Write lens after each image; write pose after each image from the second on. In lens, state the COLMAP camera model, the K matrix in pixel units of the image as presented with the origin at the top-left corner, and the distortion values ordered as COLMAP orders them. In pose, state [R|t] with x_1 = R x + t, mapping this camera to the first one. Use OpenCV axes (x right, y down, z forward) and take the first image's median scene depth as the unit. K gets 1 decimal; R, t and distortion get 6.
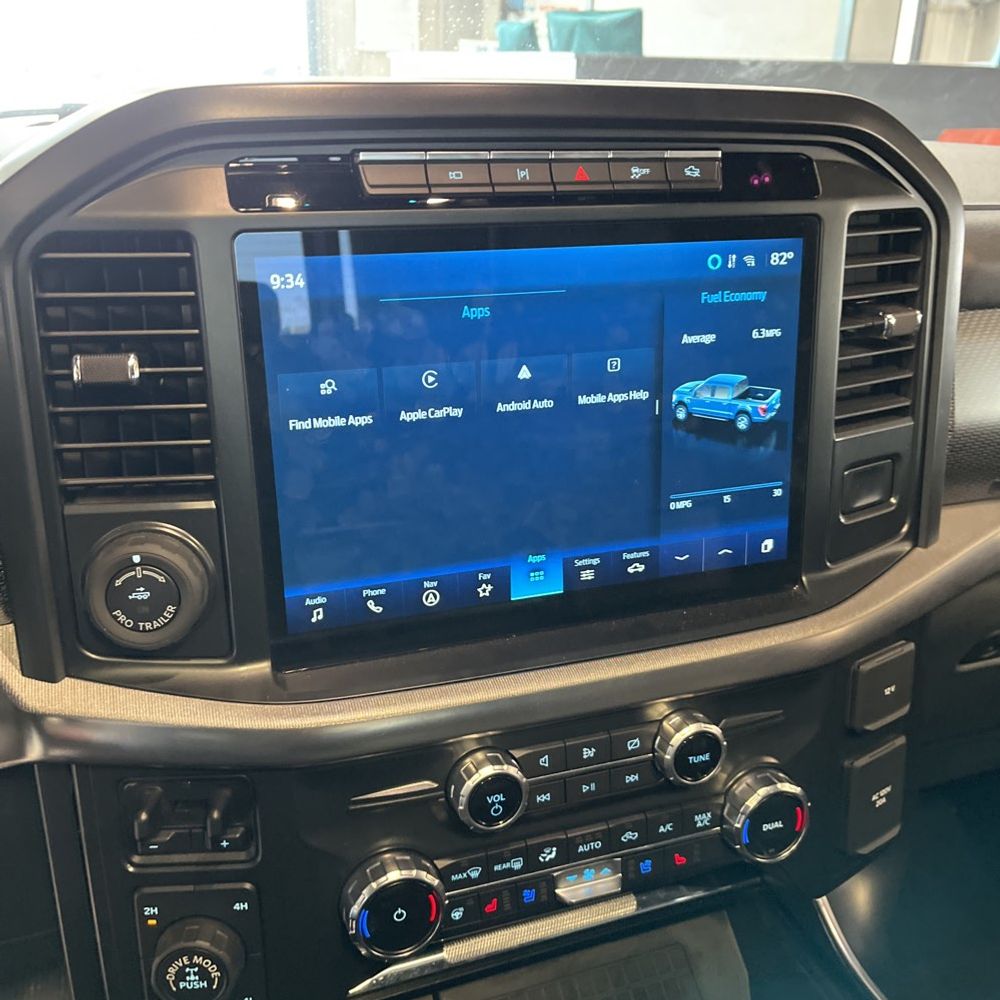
lens RADIAL K [[1027.3, 0, 502.7], [0, 1027.3, 508.8], [0, 0, 1]] dist [0.041612, -0.053870]
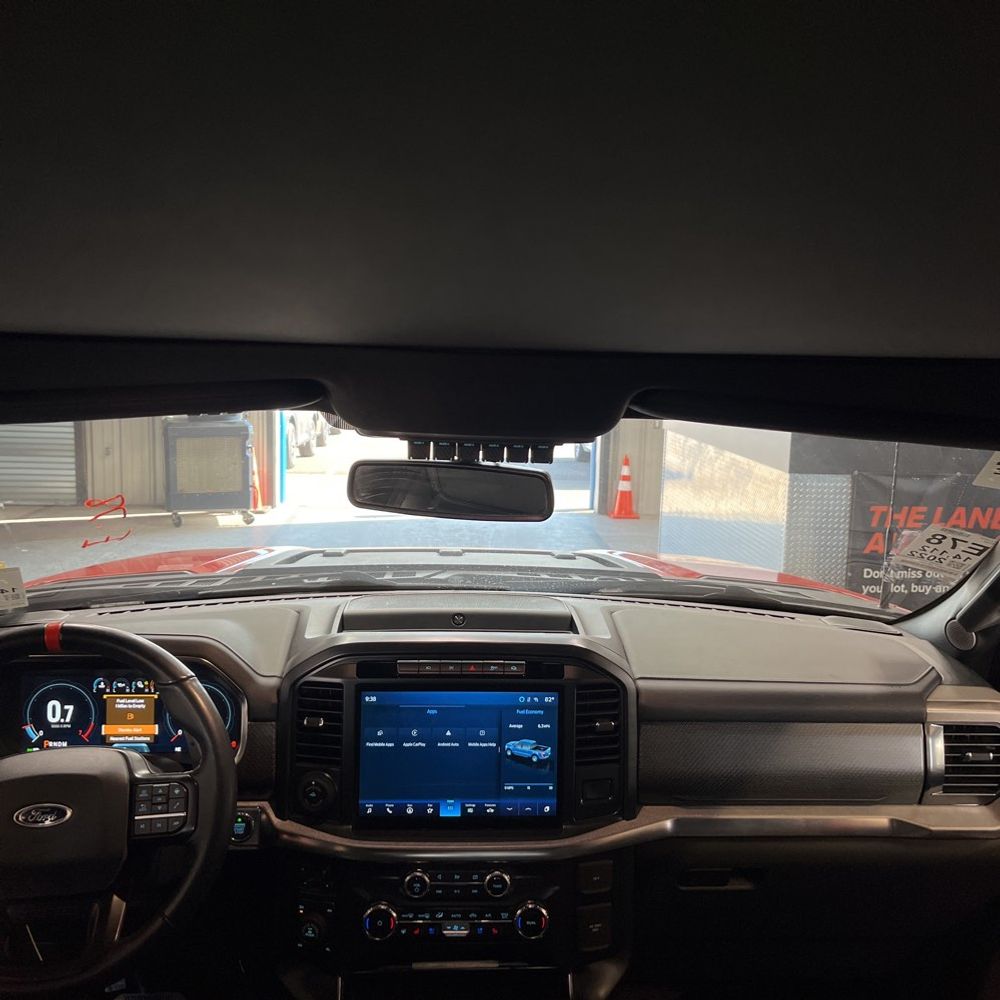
lens RADIAL K [[1027.3, 0, 502.7], [0, 1027.3, 508.8], [0, 0, 1]] dist [0.041612, -0.053870]
pose [[0.957612, 0.042611, -0.284893, 0.914575], [-0.115308, 0.963009, -0.243551, -0.049411], [0.263977, 0.266078, 0.927102, -1.721468]]
